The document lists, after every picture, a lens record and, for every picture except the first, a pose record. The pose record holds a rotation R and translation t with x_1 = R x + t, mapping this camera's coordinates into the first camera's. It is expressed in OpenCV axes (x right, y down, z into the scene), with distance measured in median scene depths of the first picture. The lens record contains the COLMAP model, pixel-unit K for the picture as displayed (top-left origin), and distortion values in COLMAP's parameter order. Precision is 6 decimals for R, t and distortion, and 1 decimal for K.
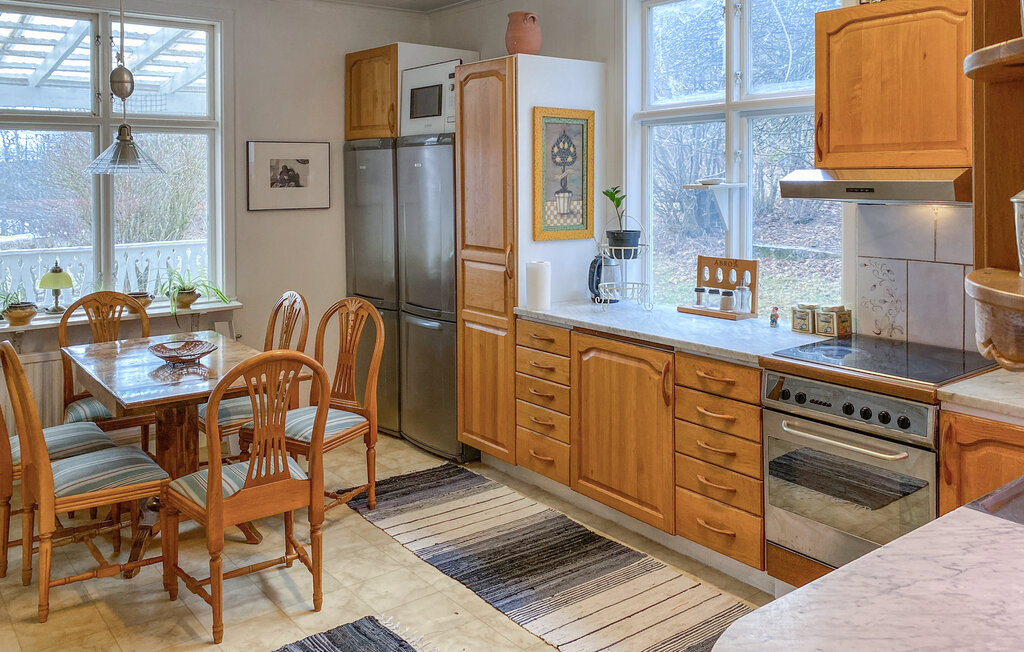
lens RADIAL K [[816.6, 0, 490.6], [0, 816.6, 325.3], [0, 0, 1]] dist [0.002709, 0.001252]
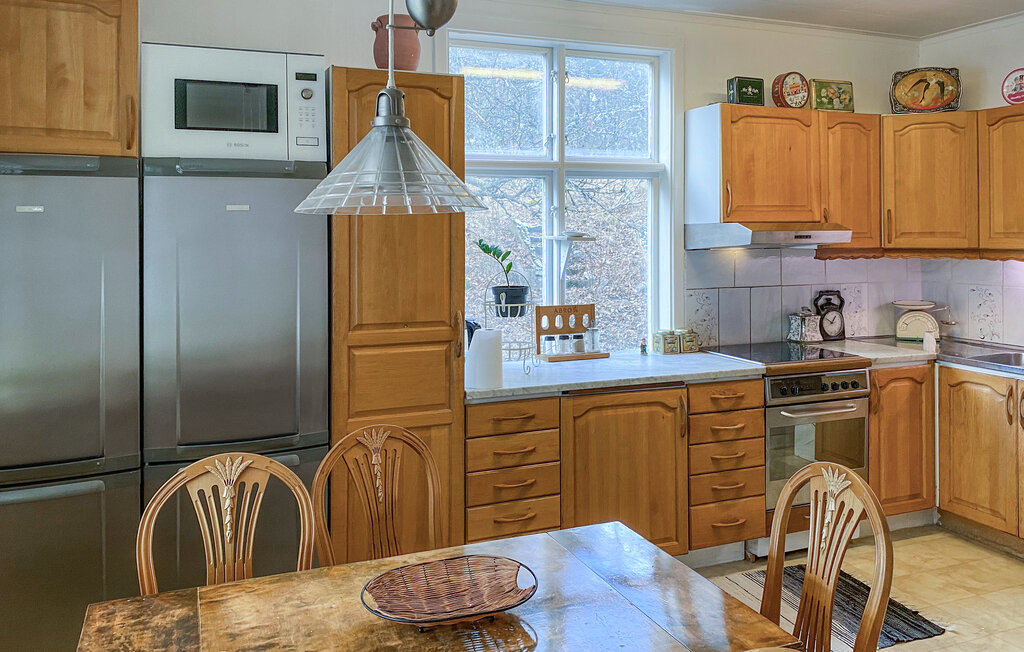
lens RADIAL K [[816.6, 0, 490.6], [0, 816.6, 325.3], [0, 0, 1]] dist [0.002709, 0.001252]
pose [[0.254726, -0.104162, 0.961387, -0.772222], [0.176296, 0.982523, 0.059741, -0.138265], [-0.950807, 0.154271, 0.268637, 0.816501]]
